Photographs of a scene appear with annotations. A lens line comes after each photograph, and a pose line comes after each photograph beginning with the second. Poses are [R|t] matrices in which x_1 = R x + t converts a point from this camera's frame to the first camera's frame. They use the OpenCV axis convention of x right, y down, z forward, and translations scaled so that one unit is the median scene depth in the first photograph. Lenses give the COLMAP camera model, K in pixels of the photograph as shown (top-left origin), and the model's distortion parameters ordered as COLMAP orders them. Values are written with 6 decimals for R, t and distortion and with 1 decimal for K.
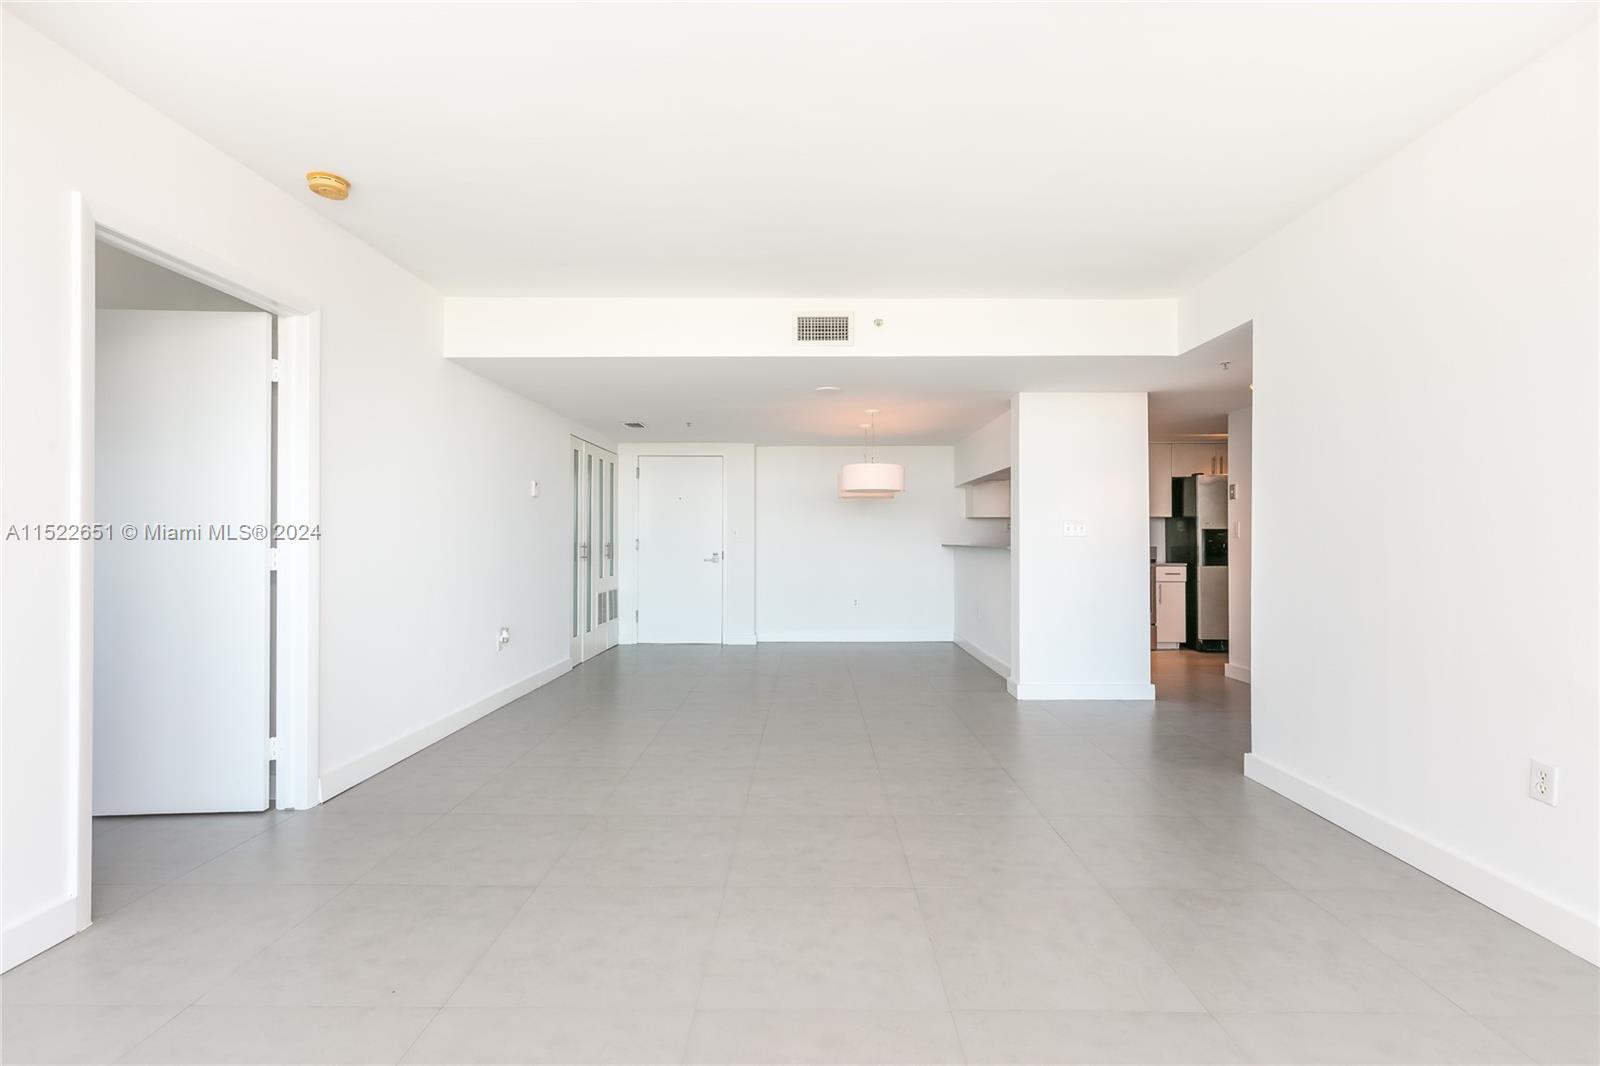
lens RADIAL K [[740.5, 0, 801.1], [0, 740.5, 535.9], [0, 0, 1]] dist [0.000141, 0.000002]
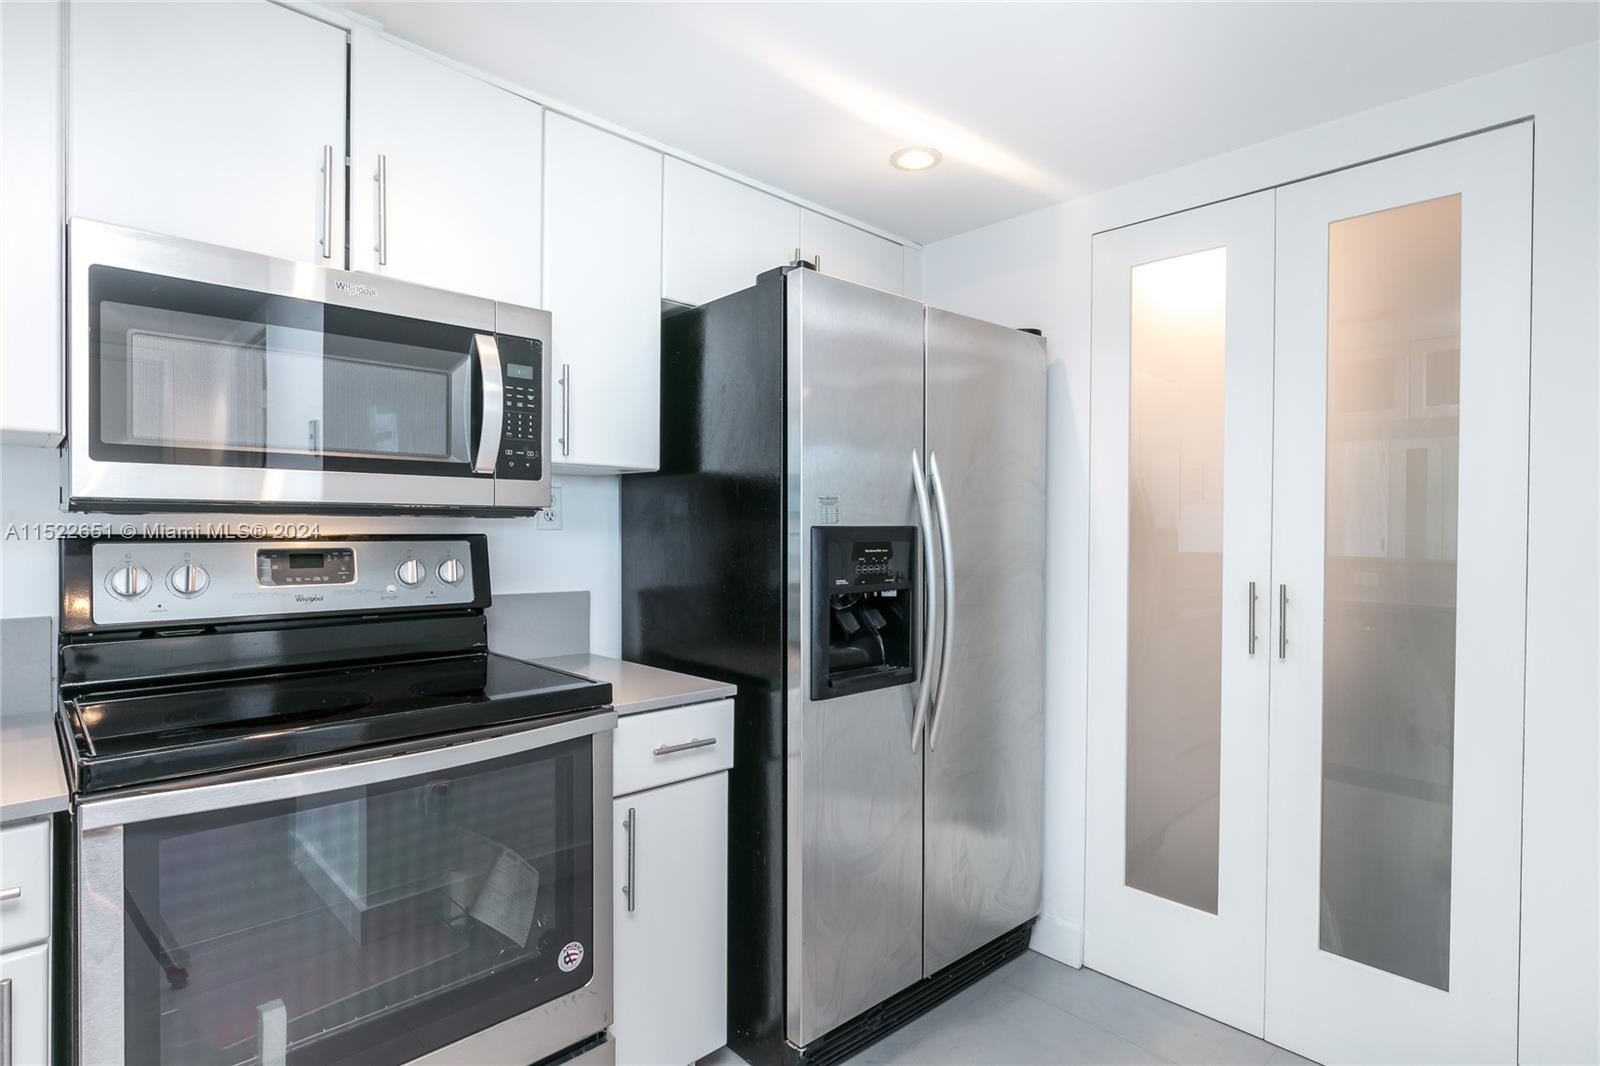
lens RADIAL K [[840.8, 0, 799.4], [0, 840.8, 529.3], [0, 0, 1]] dist [0.000076, -0.000007]
pose [[0.720249, -0.007777, 0.693672, 0.366360], [-0.001260, 0.999921, 0.012518, -0.011604], [-0.693715, -0.009890, 0.720182, 0.816440]]
